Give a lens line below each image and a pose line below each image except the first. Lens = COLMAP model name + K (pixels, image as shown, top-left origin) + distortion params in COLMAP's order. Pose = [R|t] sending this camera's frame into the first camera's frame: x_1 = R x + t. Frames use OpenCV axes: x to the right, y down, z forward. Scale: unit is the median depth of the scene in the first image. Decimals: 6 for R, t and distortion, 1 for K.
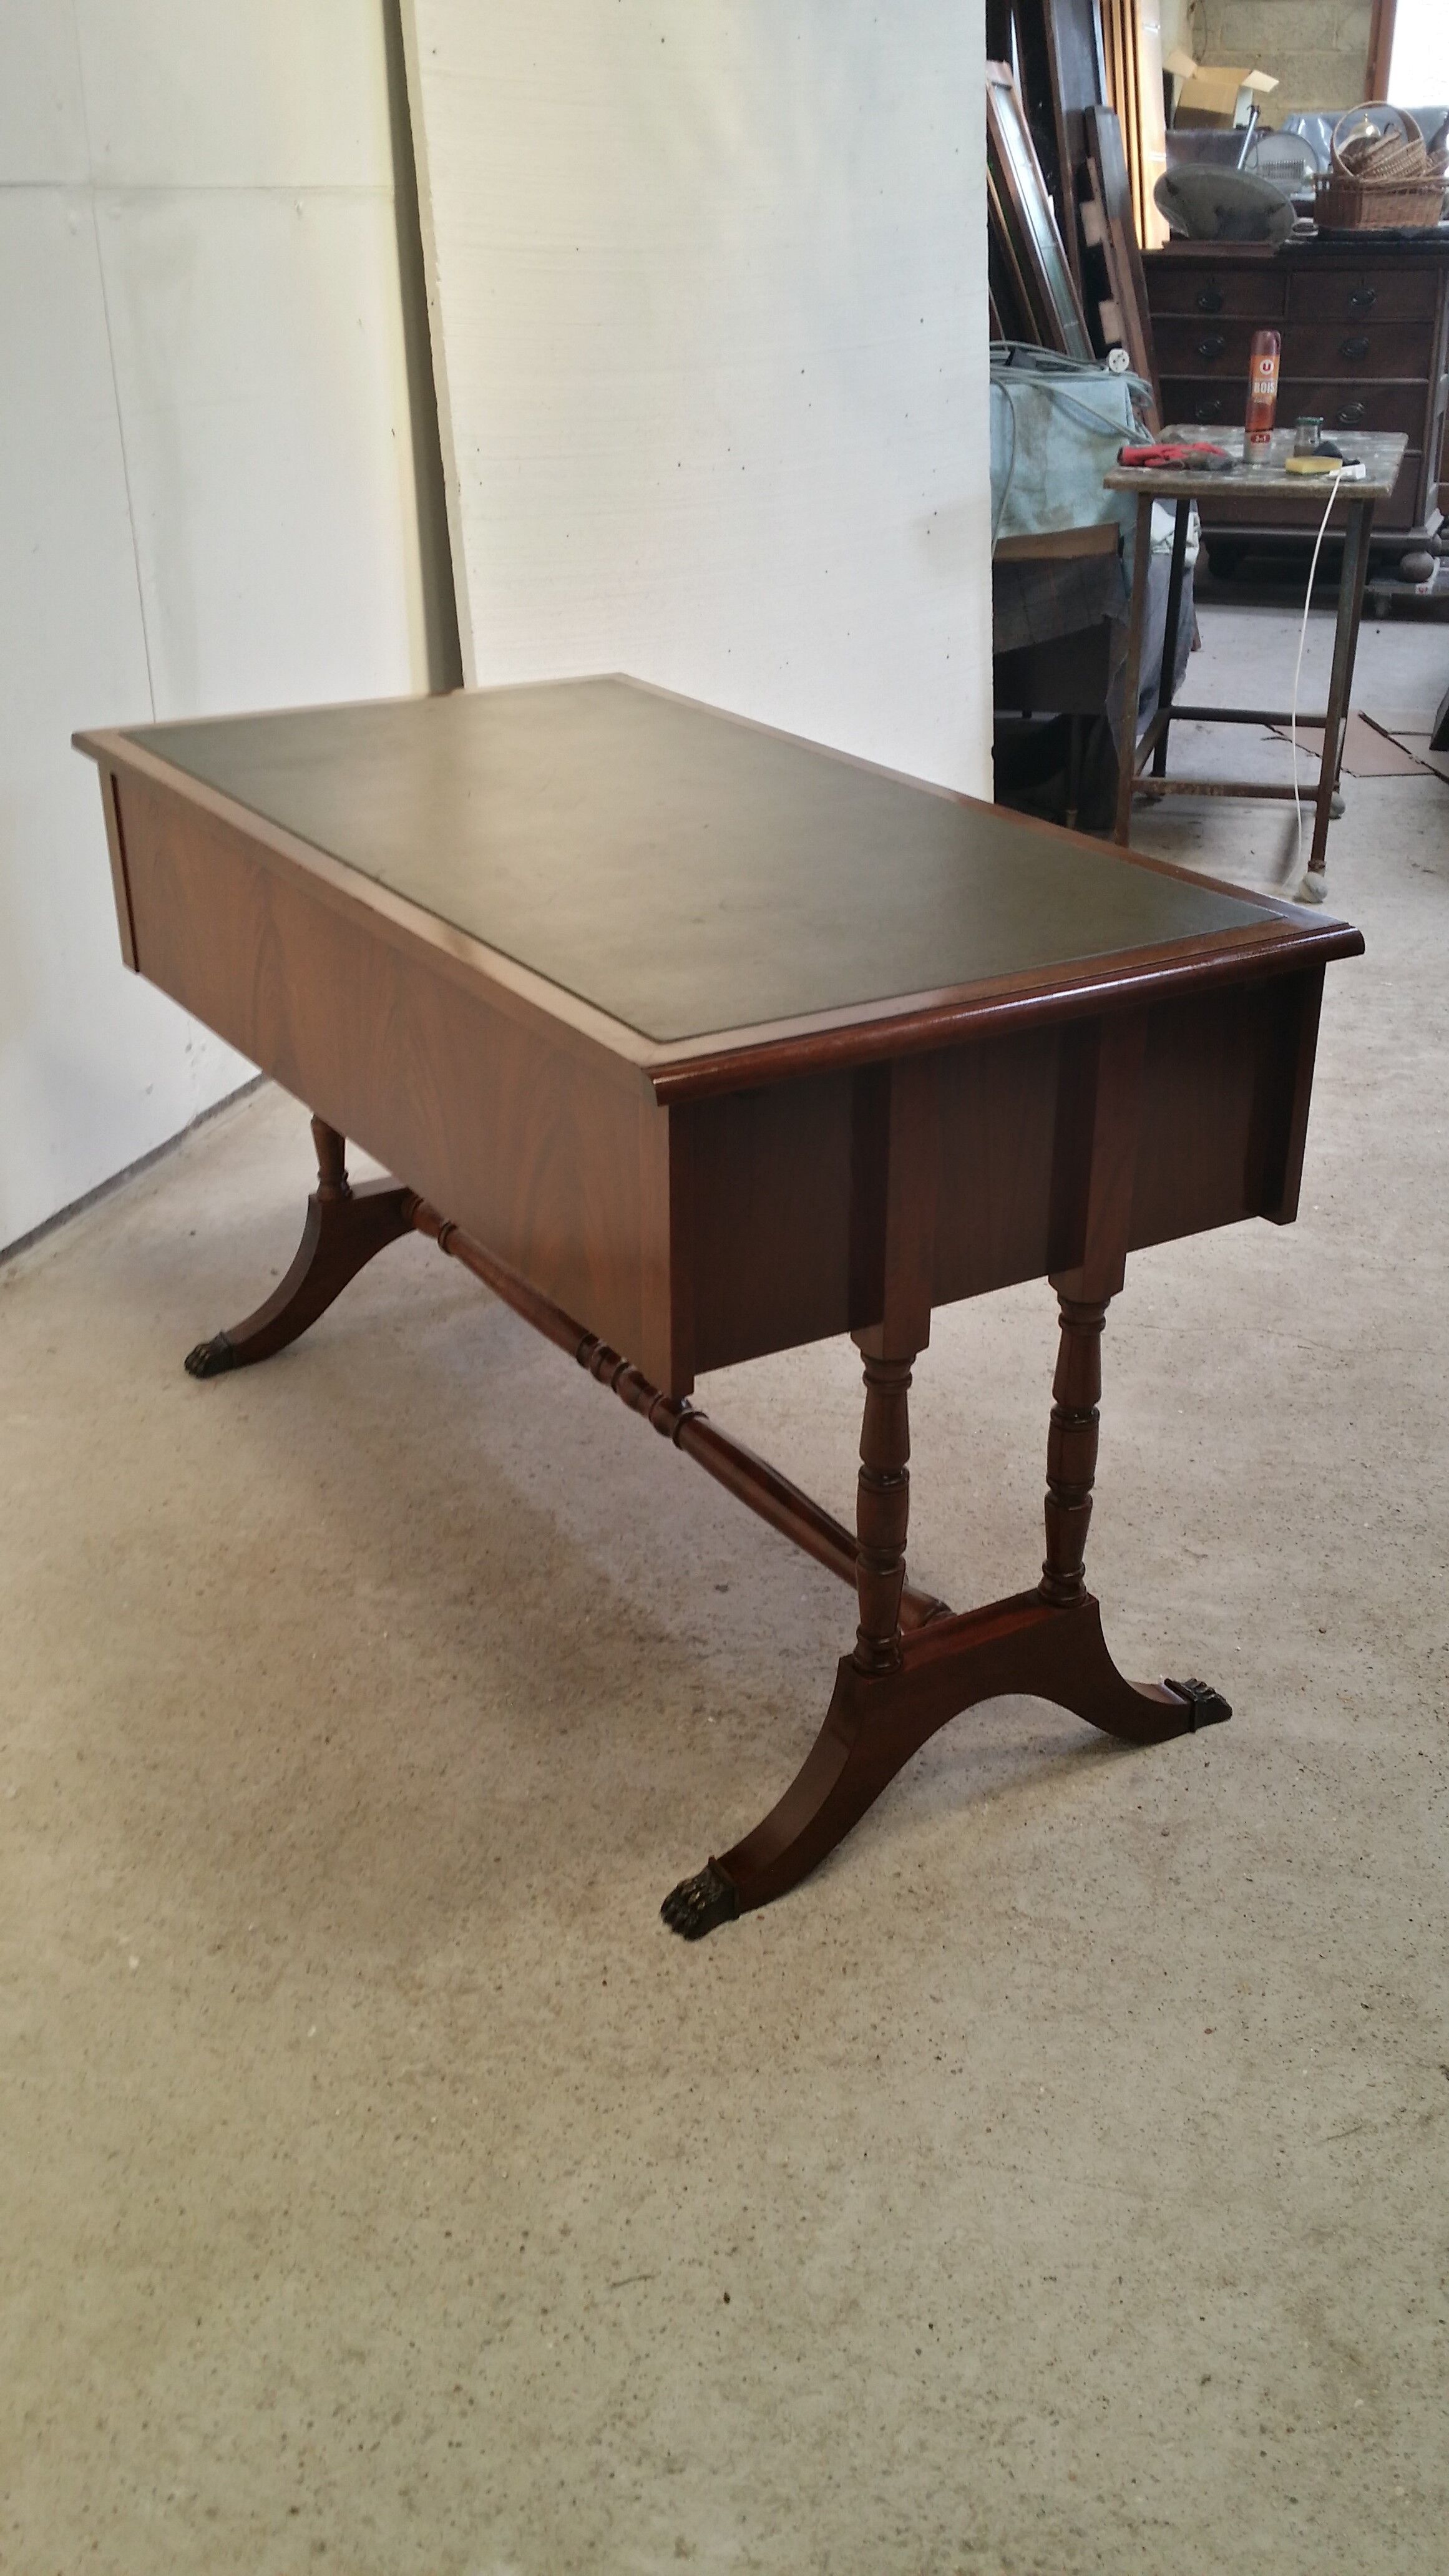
lens RADIAL K [[2305.6, 0, 781.1], [0, 2305.6, 1292.6], [0, 0, 1]] dist [0.127745, -0.298287]
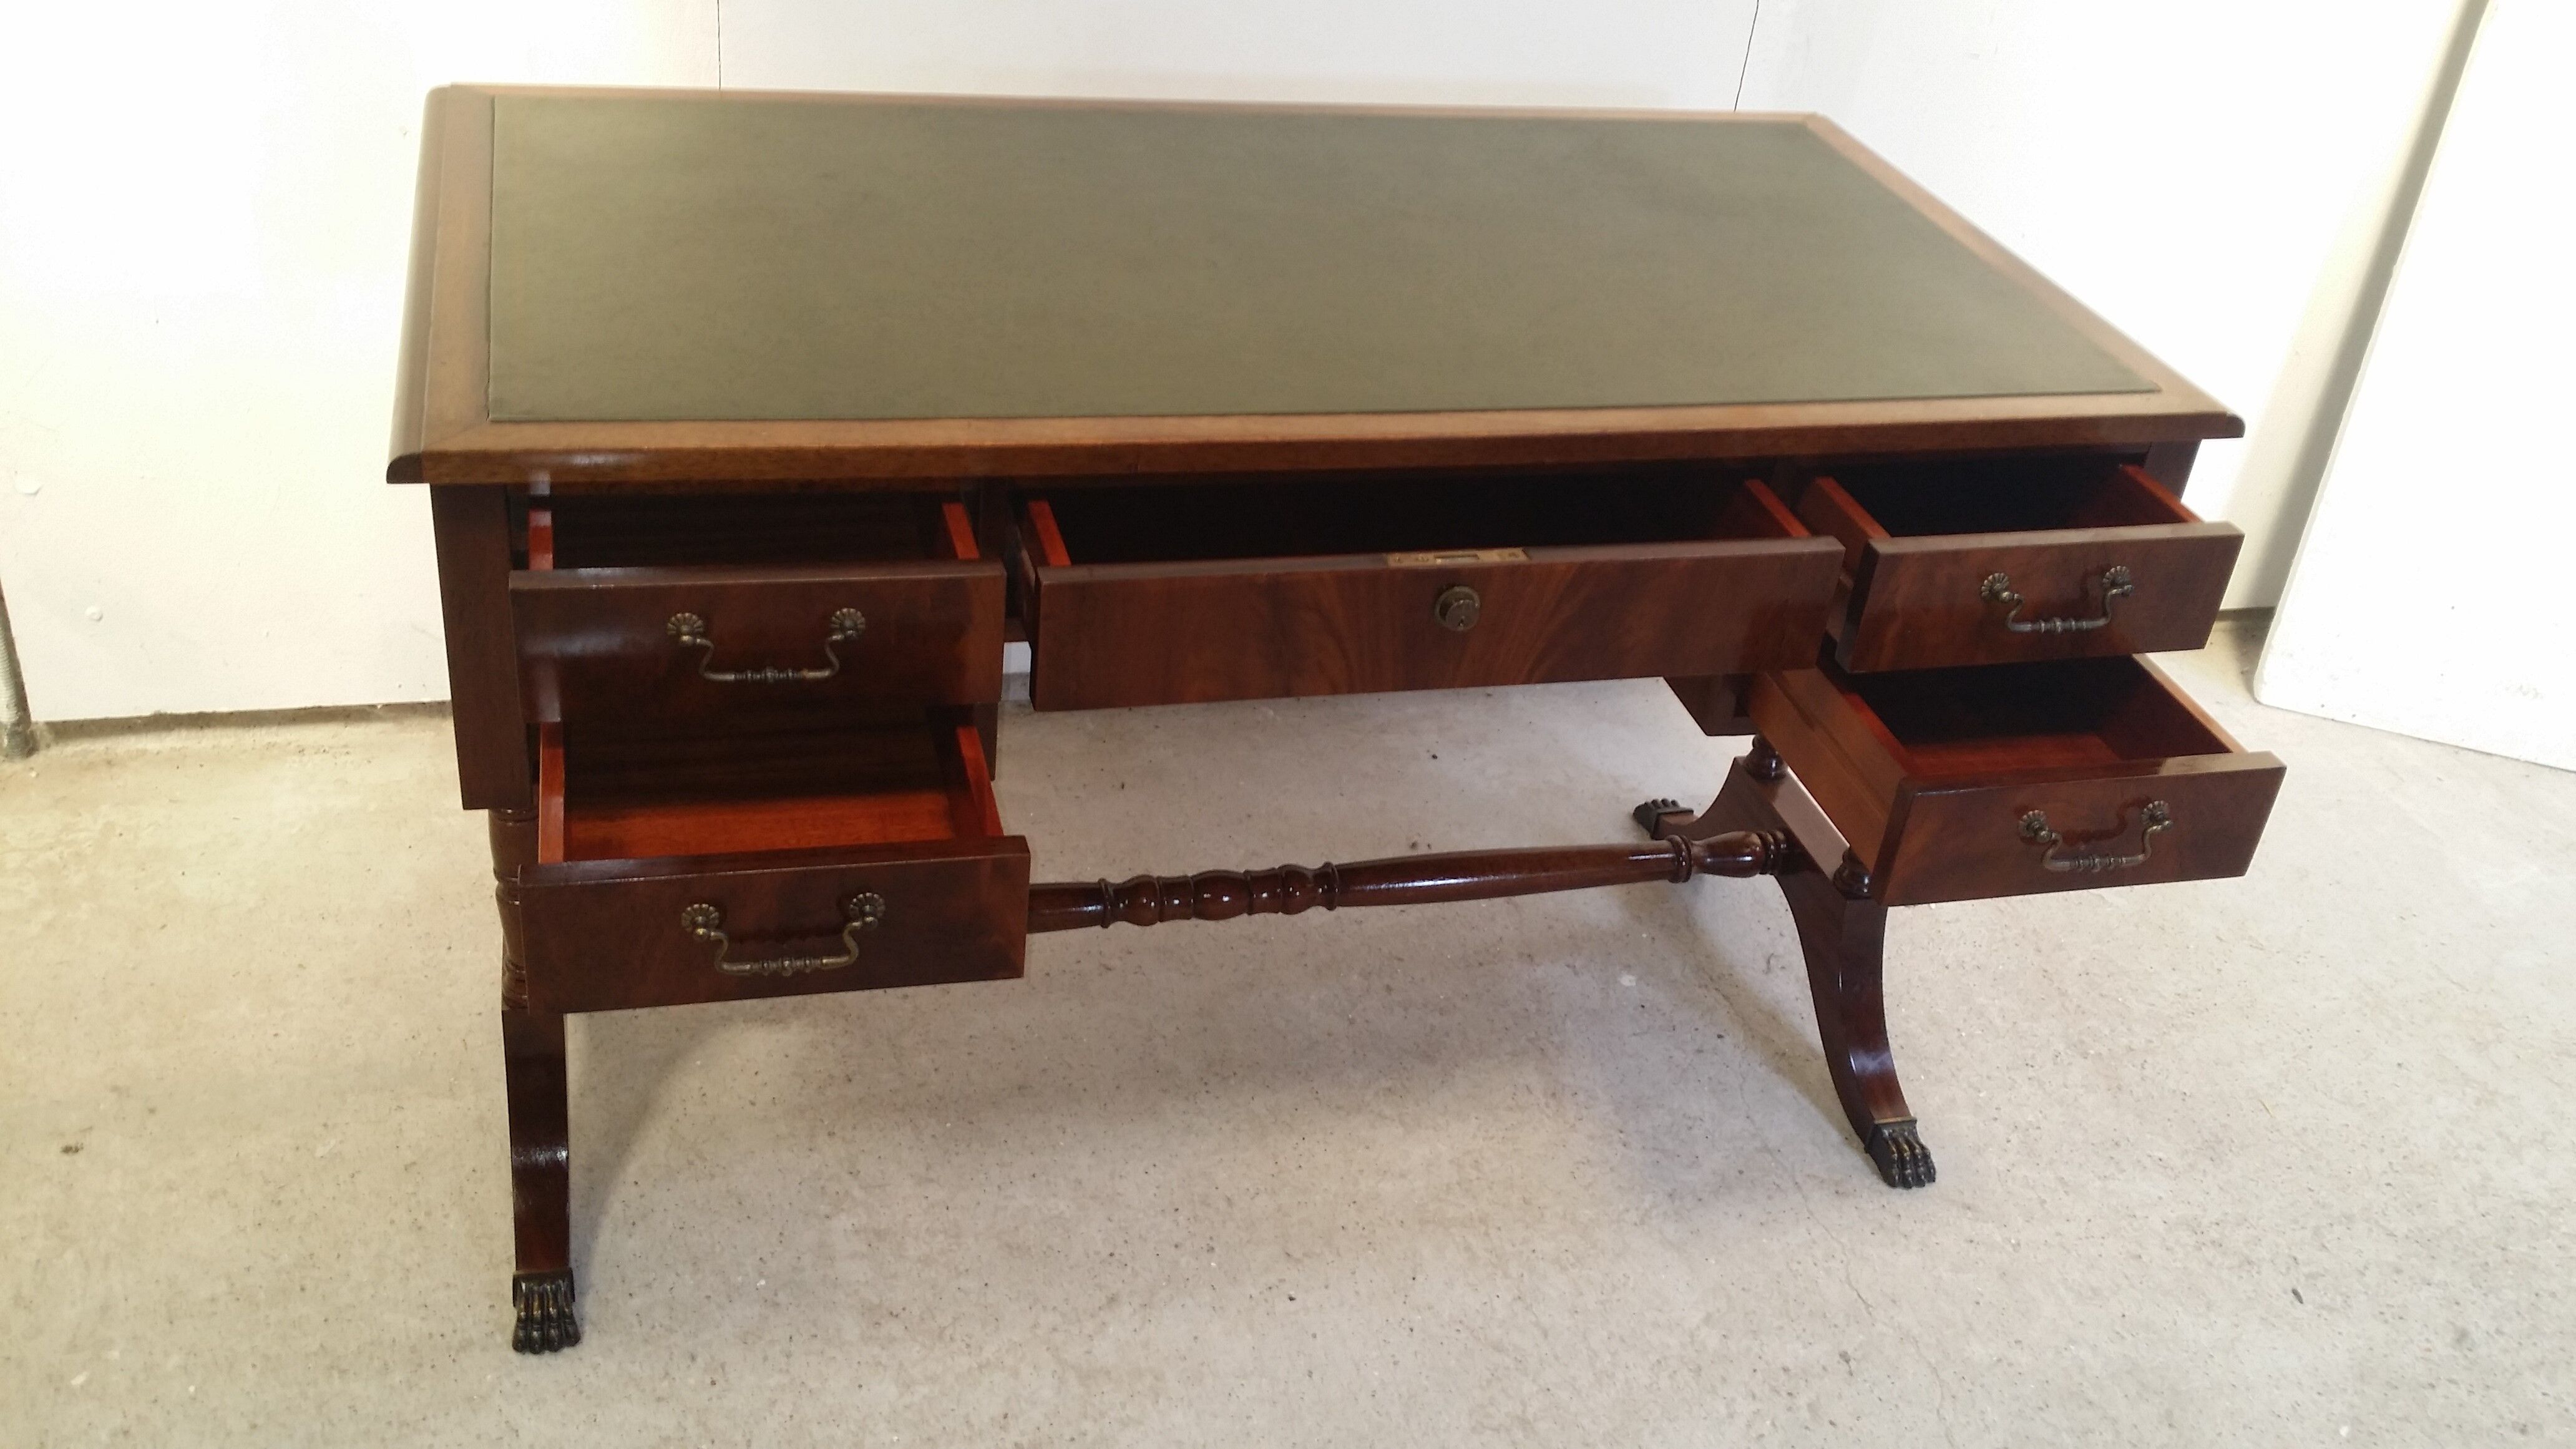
lens RADIAL K [[2325.4, 0, 1290.3], [0, 2325.4, 765.5], [0, 0, 1]] dist [0.126923, -0.307916]
pose [[0.541751, 0.499809, -0.675794, 0.396900], [-0.455883, 0.850192, 0.263334, -0.308944], [0.706171, 0.165421, 0.688447, 0.562359]]
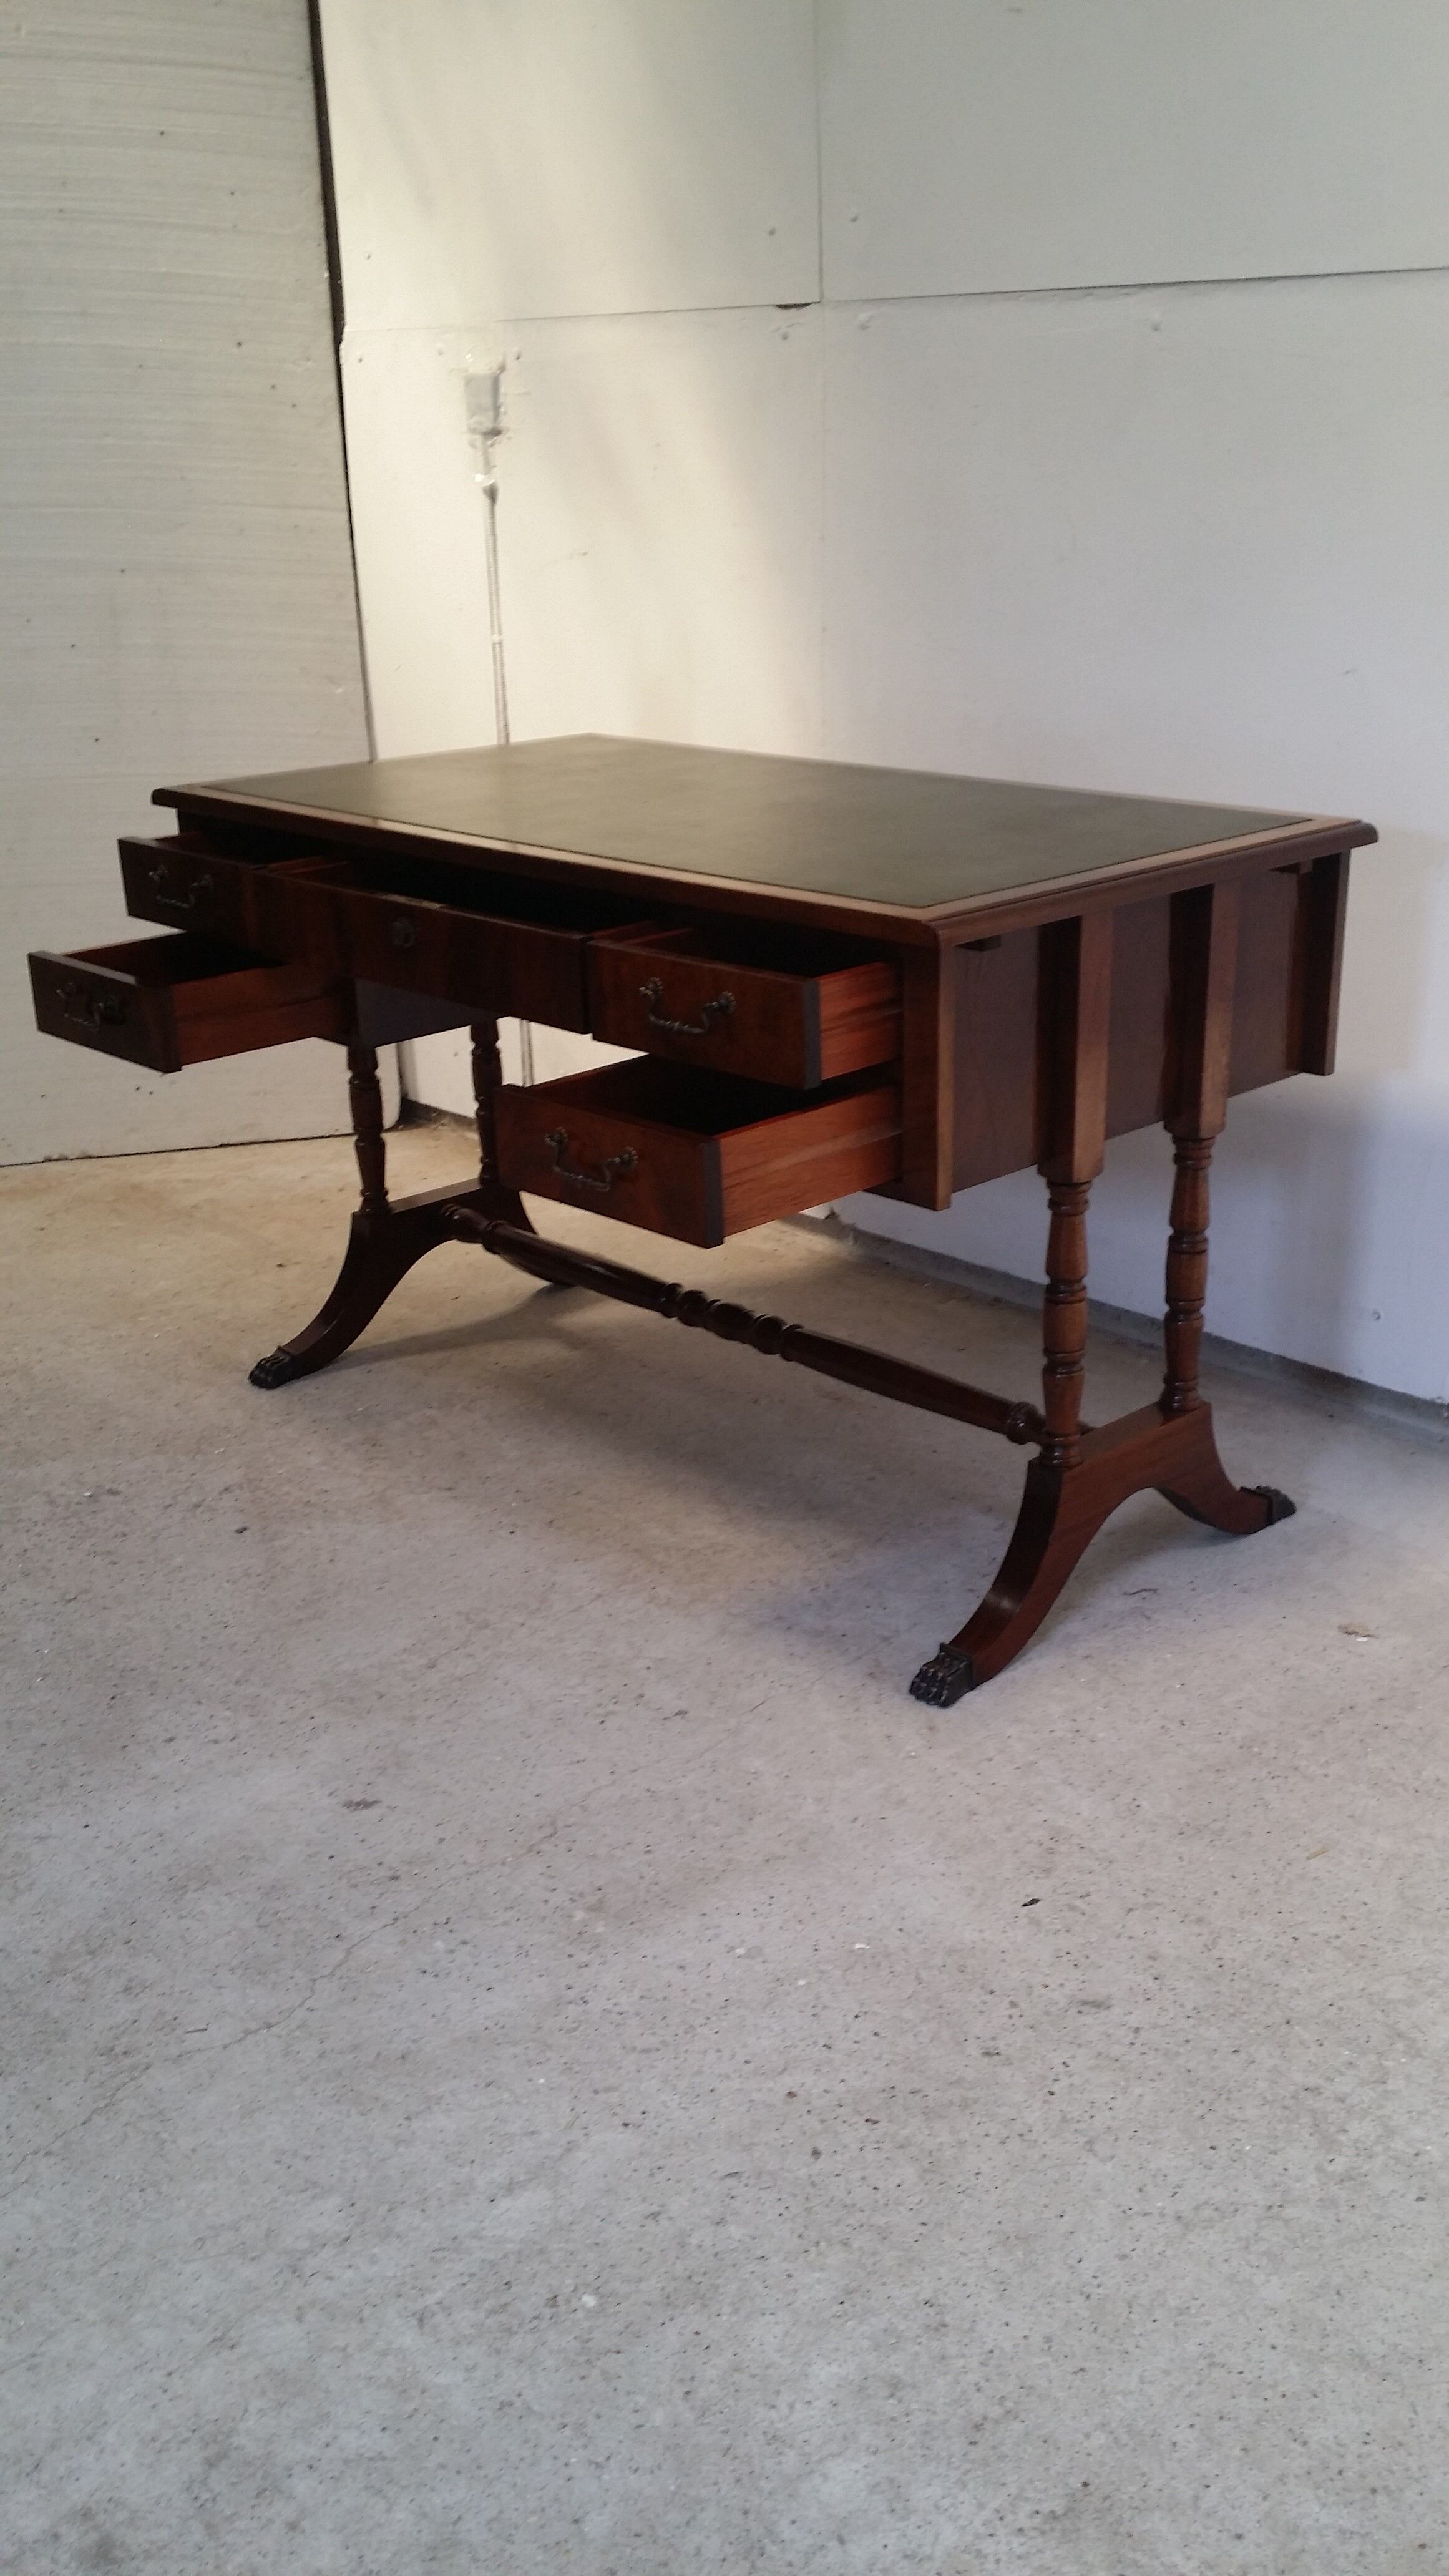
lens RADIAL K [[2371.6, 0, 758.8], [0, 2371.6, 1248.6], [0, 0, 1]] dist [0.203707, -0.562638]
pose [[-0.472387, 0.297526, -0.829656, 0.811152], [-0.364554, 0.791057, 0.491252, -0.666138], [0.802466, 0.534516, -0.265220, 1.525437]]
